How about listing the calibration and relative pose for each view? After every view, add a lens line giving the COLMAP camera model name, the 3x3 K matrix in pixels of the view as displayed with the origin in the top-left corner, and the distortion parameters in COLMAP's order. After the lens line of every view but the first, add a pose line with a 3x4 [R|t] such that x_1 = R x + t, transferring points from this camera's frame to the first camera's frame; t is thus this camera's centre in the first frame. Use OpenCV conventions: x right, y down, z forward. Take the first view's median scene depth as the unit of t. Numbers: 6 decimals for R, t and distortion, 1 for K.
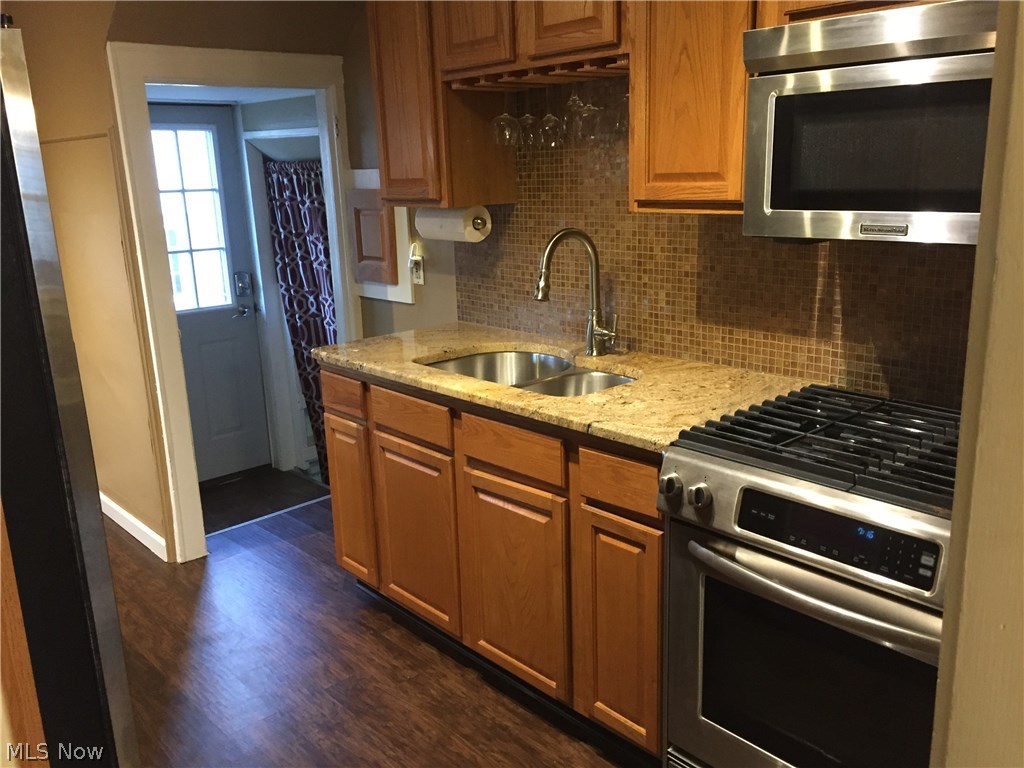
lens RADIAL K [[871.9, 0, 516.0], [0, 871.9, 386.7], [0, 0, 1]] dist [0.072863, -0.059264]
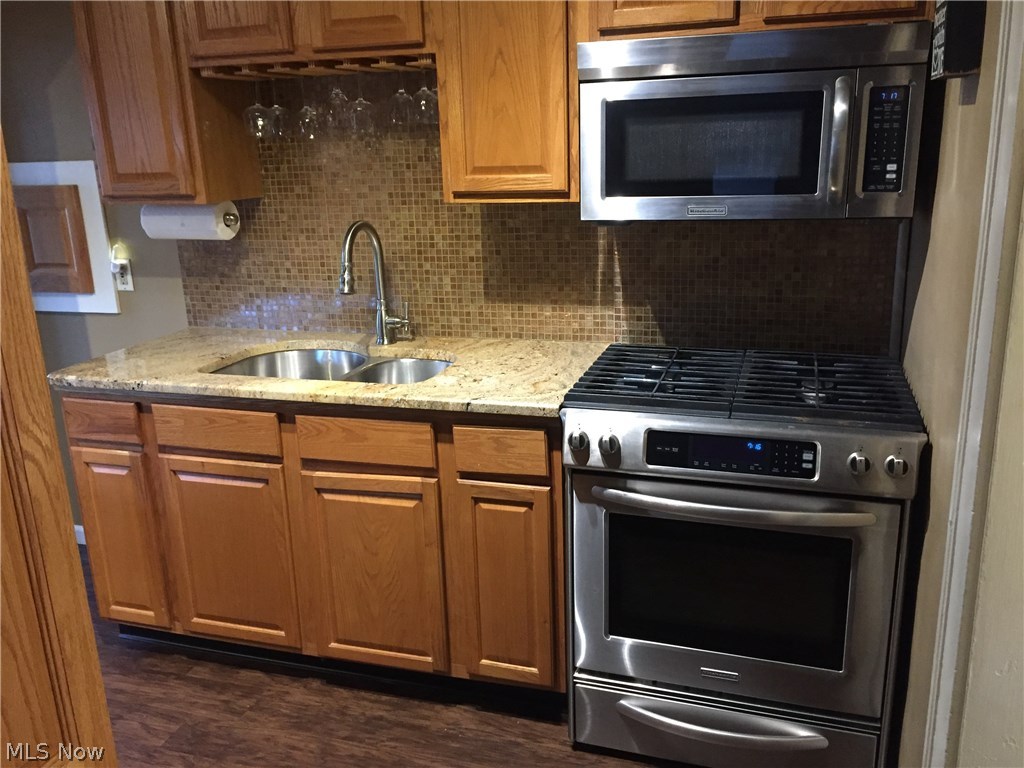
lens RADIAL K [[871.9, 0, 515.5], [0, 871.9, 385.3], [0, 0, 1]] dist [0.072863, -0.059264]
pose [[0.863431, -0.133825, 0.486392, -0.314503], [0.128881, 0.990693, 0.043791, -0.014242], [-0.487726, 0.024876, 0.872643, 0.032455]]
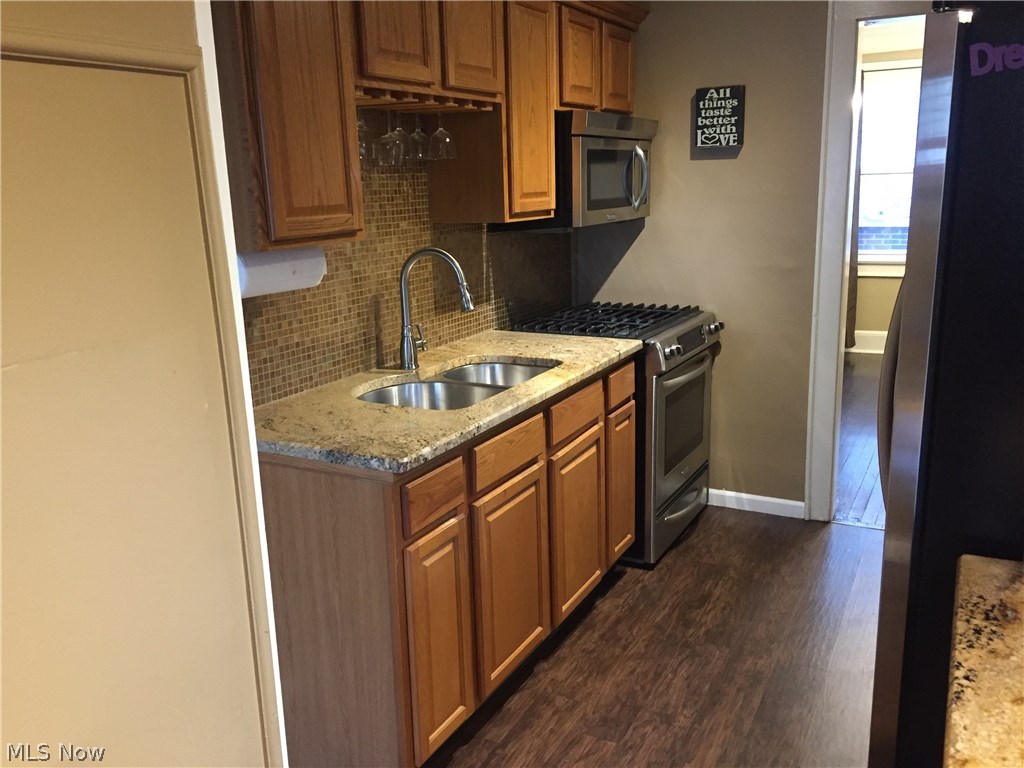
lens RADIAL K [[871.9, 0, 508.5], [0, 871.9, 389.4], [0, 0, 1]] dist [0.072863, -0.059264]
pose [[-0.332327, -0.180677, 0.925697, -1.032841], [0.270894, 0.921840, 0.277176, -0.303389], [-0.903424, 0.342879, -0.257408, 1.299729]]
